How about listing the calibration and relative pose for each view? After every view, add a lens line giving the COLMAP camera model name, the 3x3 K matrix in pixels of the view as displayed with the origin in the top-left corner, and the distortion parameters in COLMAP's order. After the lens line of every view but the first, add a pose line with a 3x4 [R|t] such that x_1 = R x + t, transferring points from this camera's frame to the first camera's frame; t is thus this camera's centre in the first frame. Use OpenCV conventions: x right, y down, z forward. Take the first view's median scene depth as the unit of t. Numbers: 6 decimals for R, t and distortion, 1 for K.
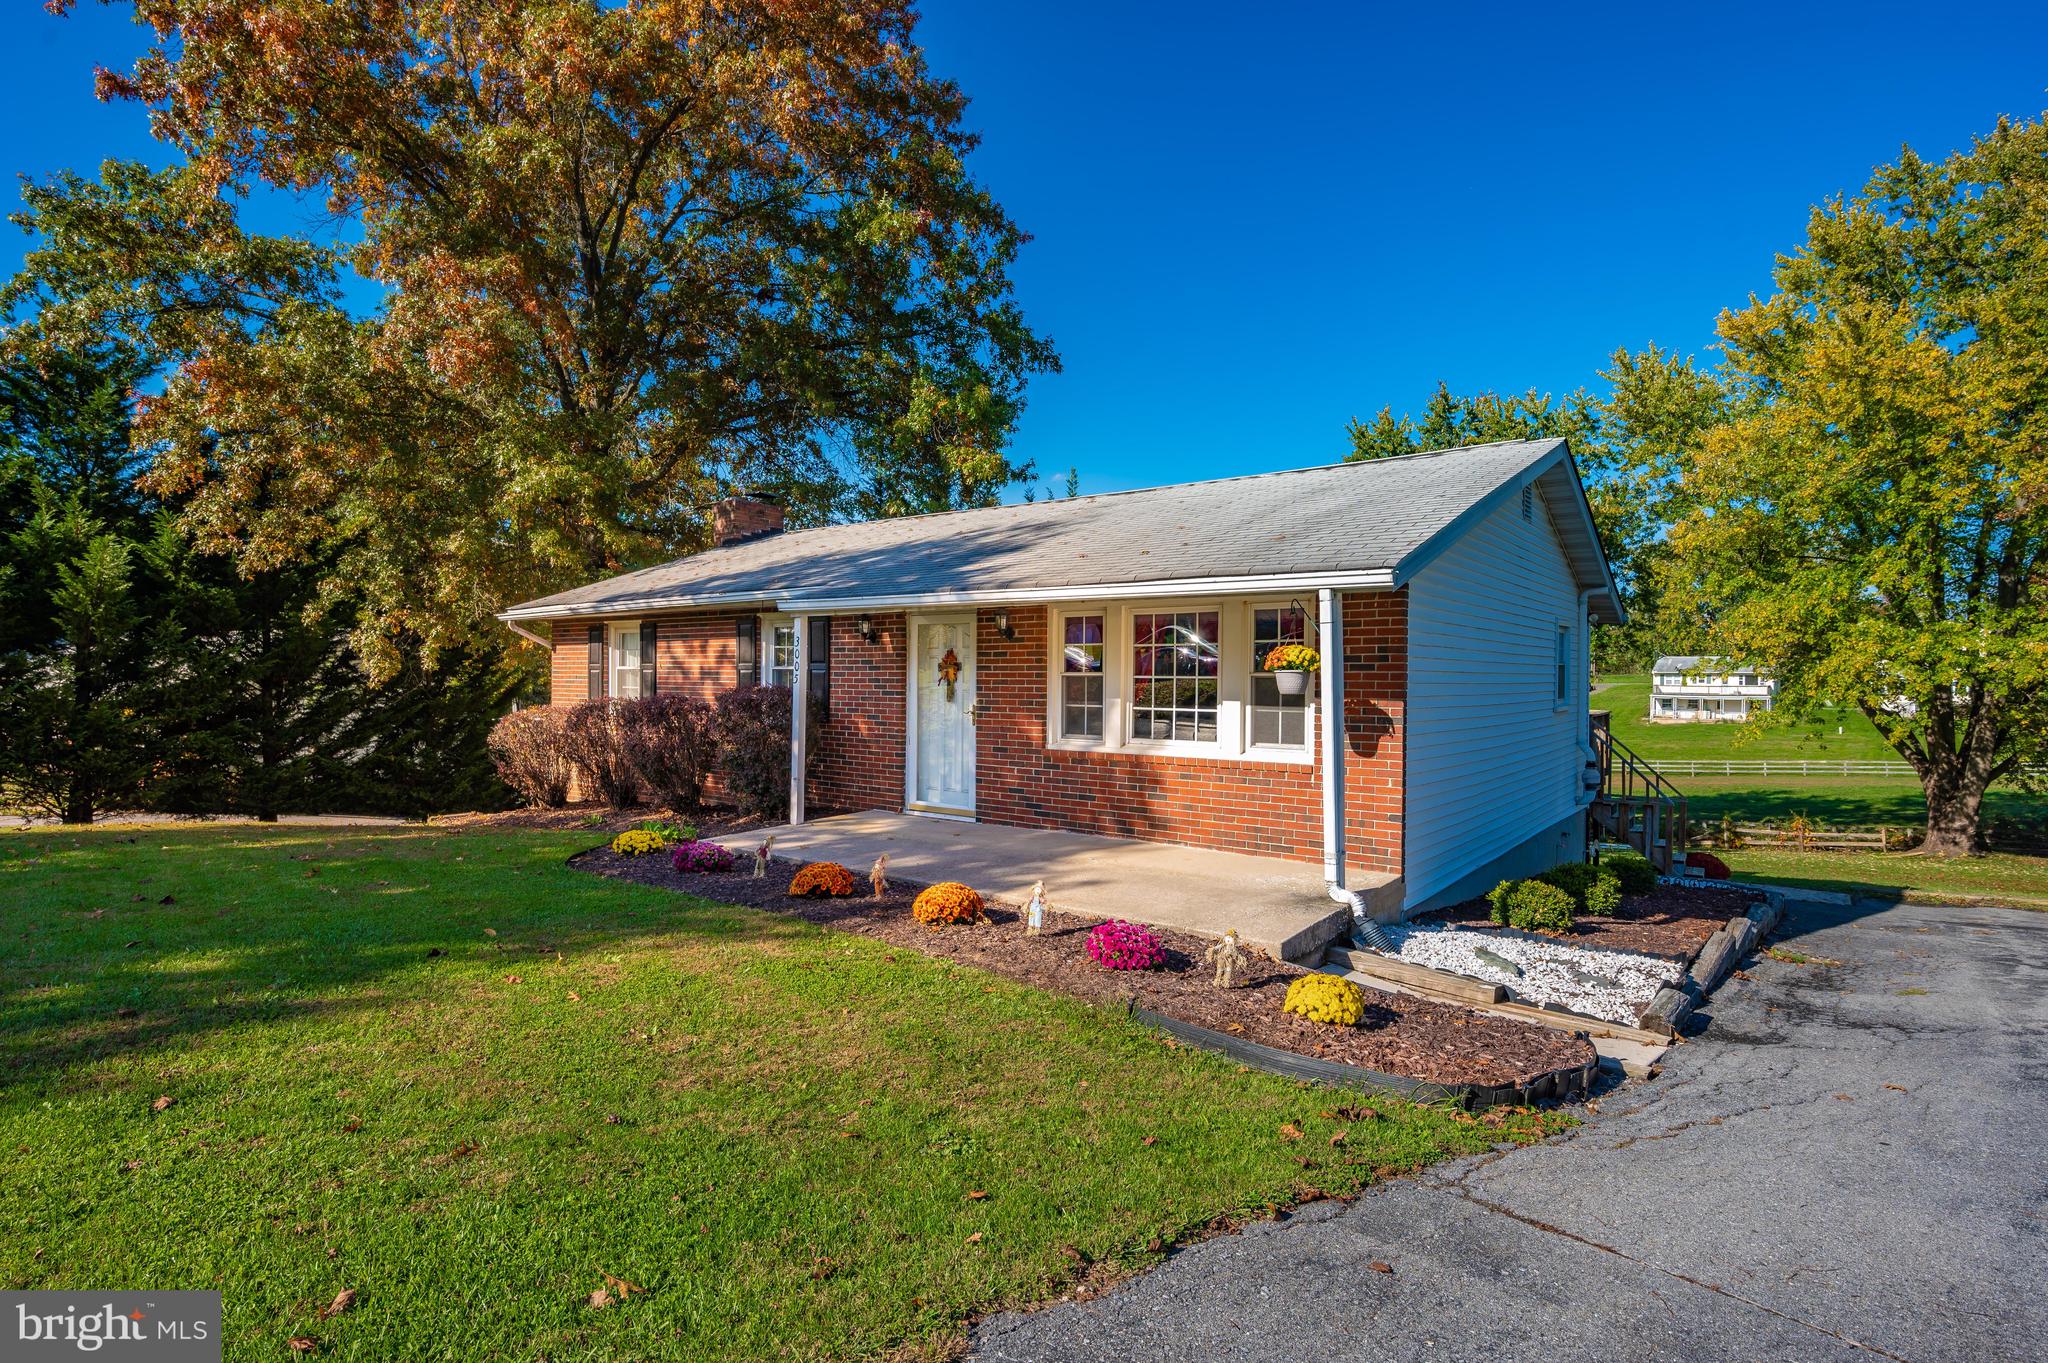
lens RADIAL K [[1045.1, 0, 1029.2], [0, 1045.1, 672.9], [0, 0, 1]] dist [-0.002227, 0.002058]
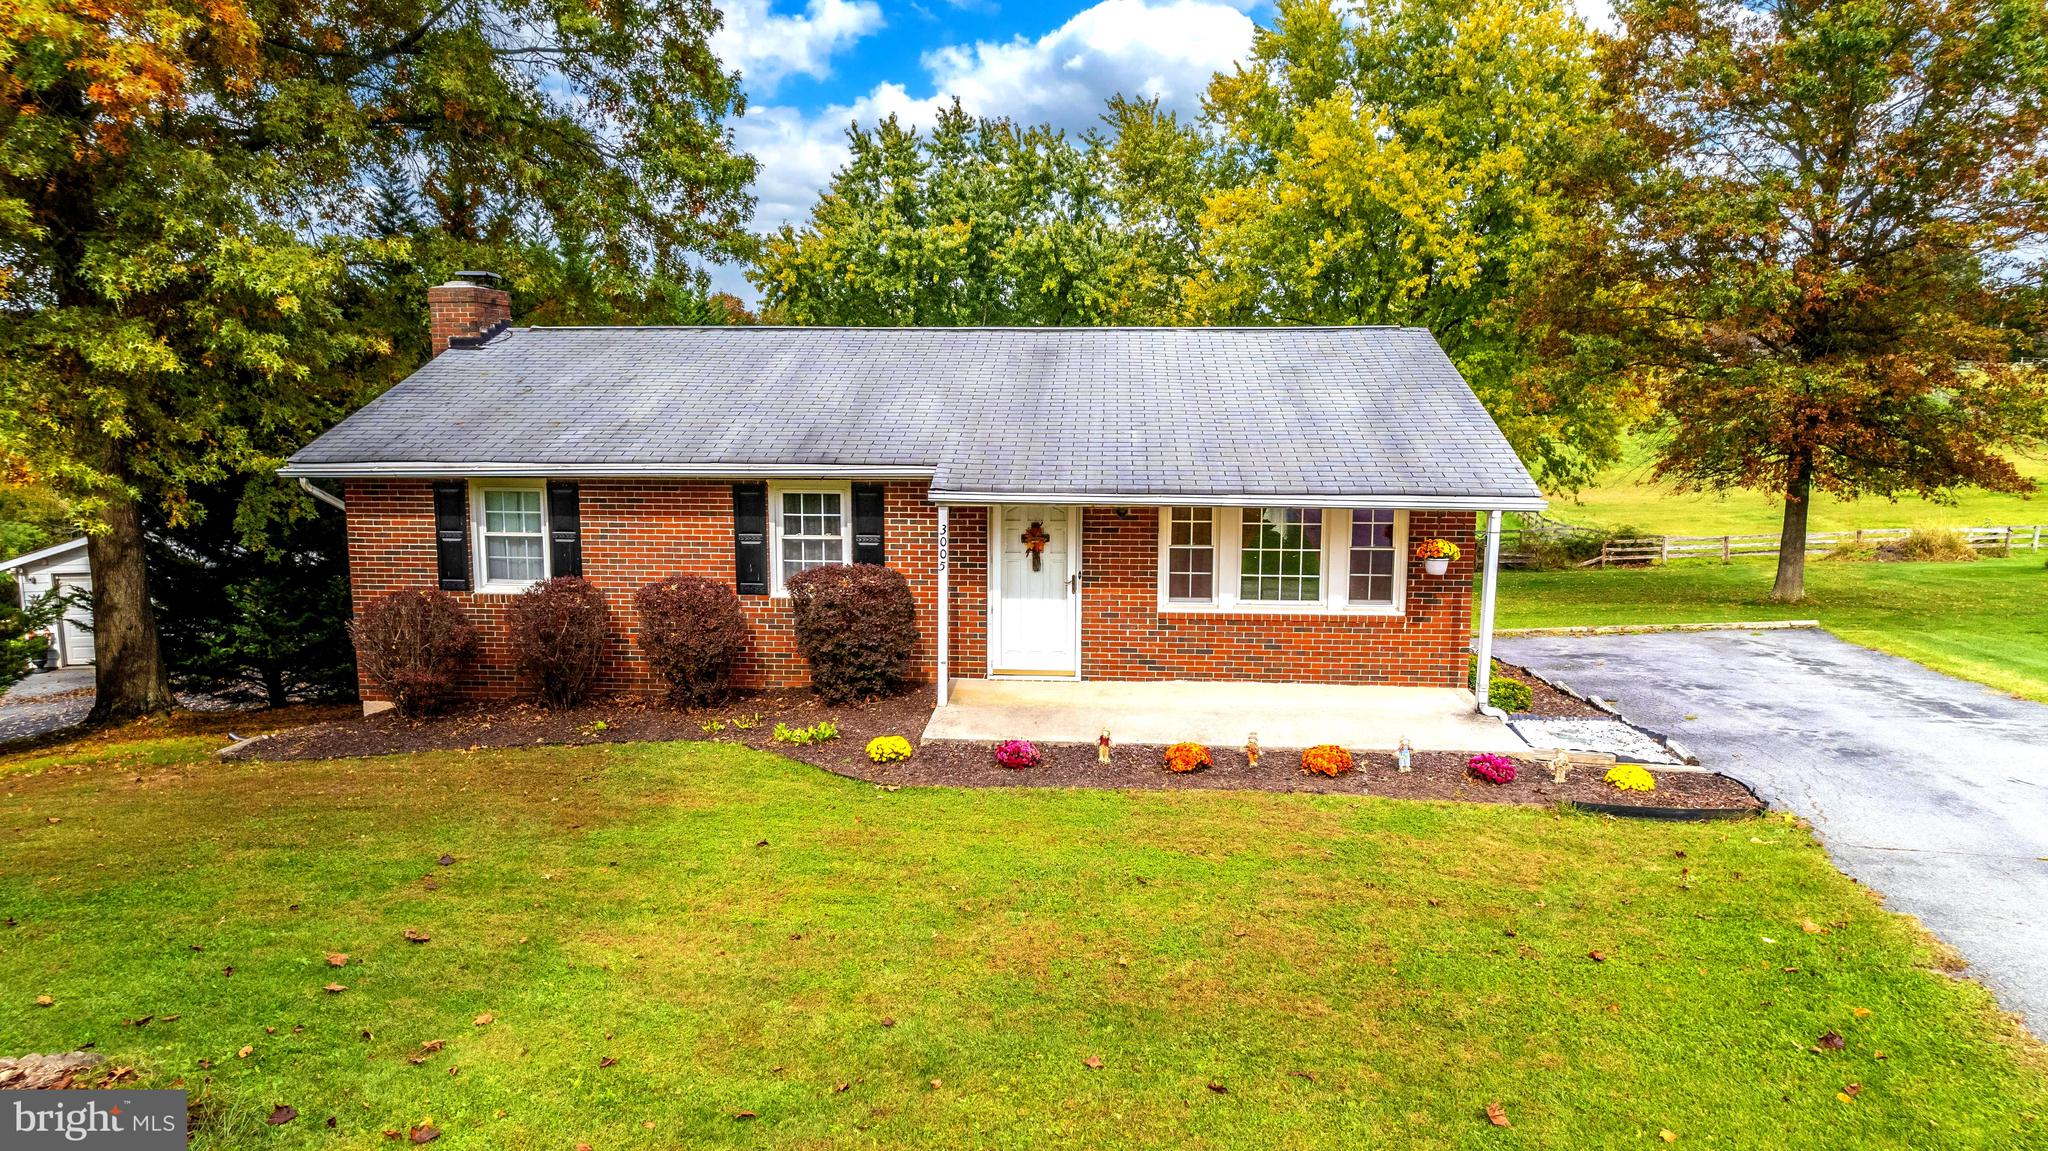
lens RADIAL K [[1335.0, 0, 1032.3], [0, 1335.0, 569.8], [0, 0, 1]] dist [-0.035166, 0.049584]
pose [[0.822163, -0.087009, 0.562563, -0.921582], [-0.001193, 0.987984, 0.154550, -0.200252], [-0.569250, -0.127737, 0.812181, -0.111521]]
